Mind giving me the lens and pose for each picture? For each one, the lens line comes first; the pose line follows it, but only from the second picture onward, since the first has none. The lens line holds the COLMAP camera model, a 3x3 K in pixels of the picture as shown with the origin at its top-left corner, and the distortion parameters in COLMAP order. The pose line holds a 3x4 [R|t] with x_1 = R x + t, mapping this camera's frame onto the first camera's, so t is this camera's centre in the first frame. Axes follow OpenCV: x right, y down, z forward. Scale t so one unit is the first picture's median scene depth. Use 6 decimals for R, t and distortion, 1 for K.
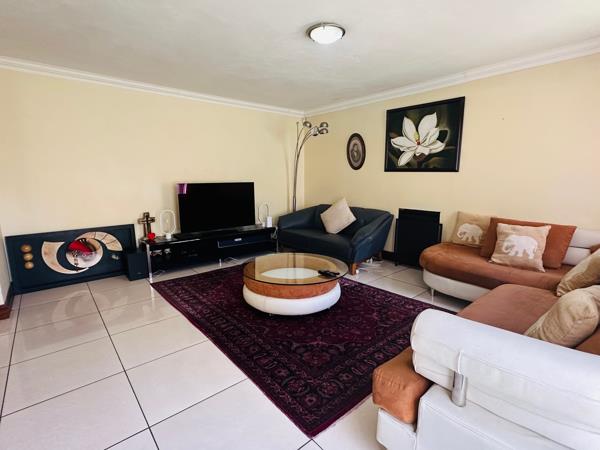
lens RADIAL K [[302.5, 0, 299.3], [0, 302.5, 225.8], [0, 0, 1]] dist [-0.018119, -0.000124]
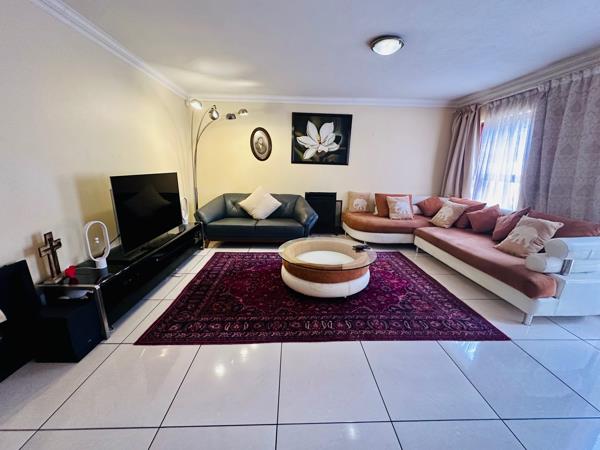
lens RADIAL K [[239.0, 0, 299.9], [0, 239.0, 224.7], [0, 0, 1]] dist [-0.008627, -0.000103]
pose [[0.620258, -0.172714, 0.765147, -0.551026], [0.107630, 0.984971, 0.135085, -0.066314], [-0.776979, -0.001435, 0.629525, 0.394394]]
